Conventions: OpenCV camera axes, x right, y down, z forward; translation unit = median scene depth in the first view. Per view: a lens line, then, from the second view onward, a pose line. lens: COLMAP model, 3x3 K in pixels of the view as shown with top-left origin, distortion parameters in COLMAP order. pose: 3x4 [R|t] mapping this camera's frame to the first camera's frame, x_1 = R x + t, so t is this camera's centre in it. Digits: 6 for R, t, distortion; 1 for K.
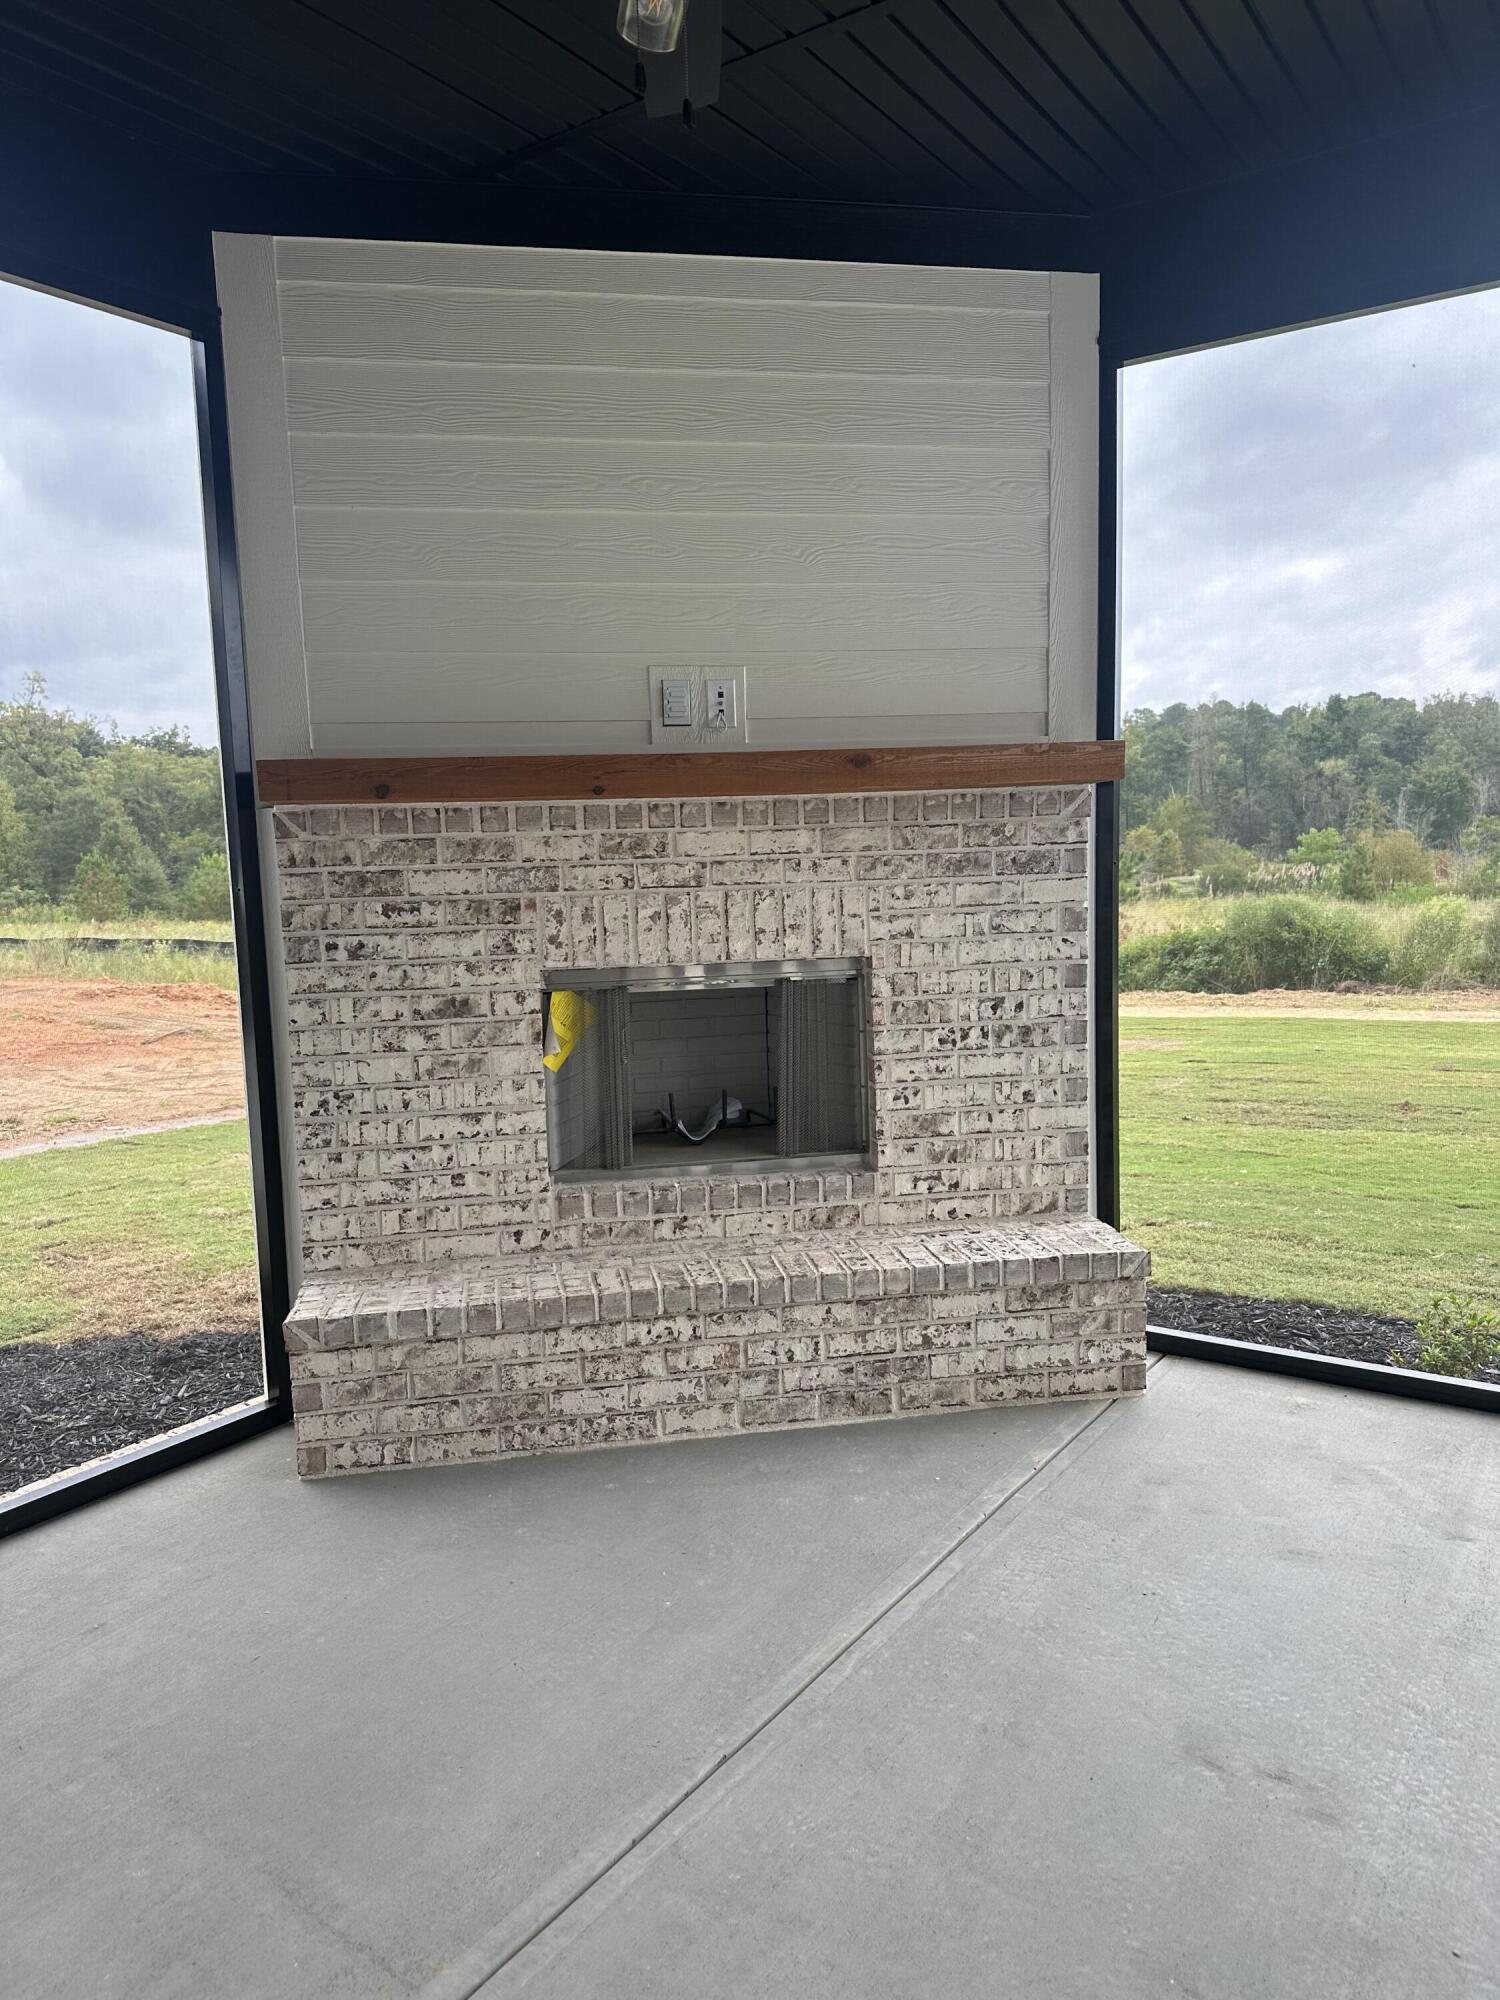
lens RADIAL K [[1308.1, 0, 750.0], [0, 1308.1, 1000.0], [0, 0, 1]] dist [0.001049, -0.027391]
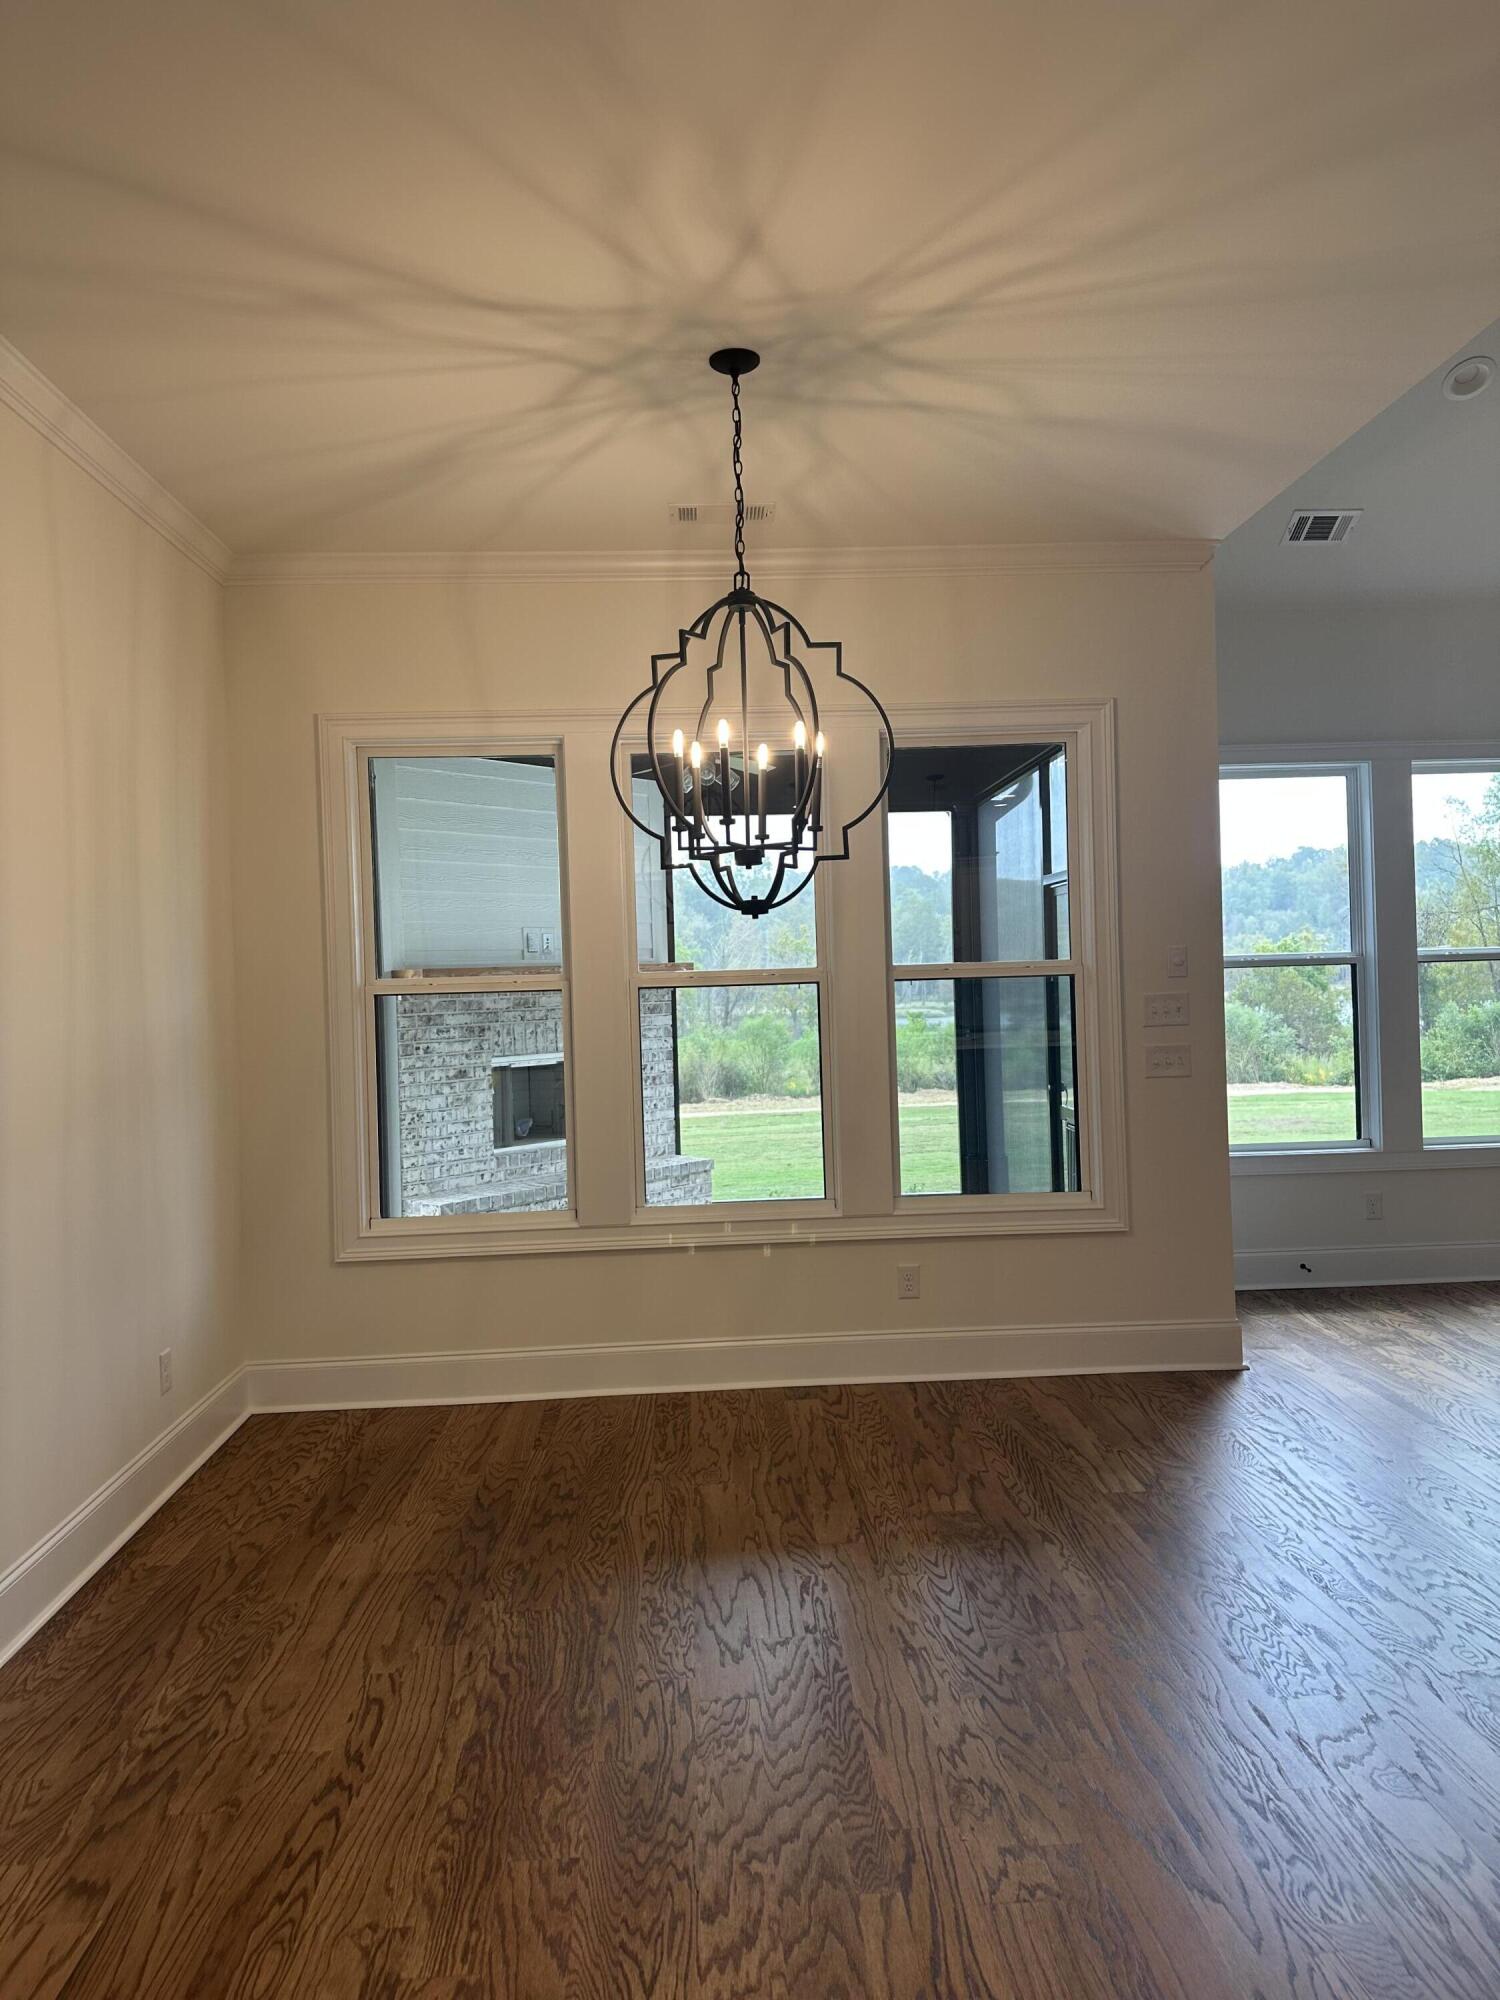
lens RADIAL K [[1308.1, 0, 750.0], [0, 1308.1, 1000.0], [0, 0, 1]] dist [0.001049, -0.027391]
pose [[0.804007, -0.006463, 0.594585, -1.170533], [0.071928, 0.993655, -0.086462, 0.110047], [-0.590254, 0.112284, 0.799370, -1.125050]]
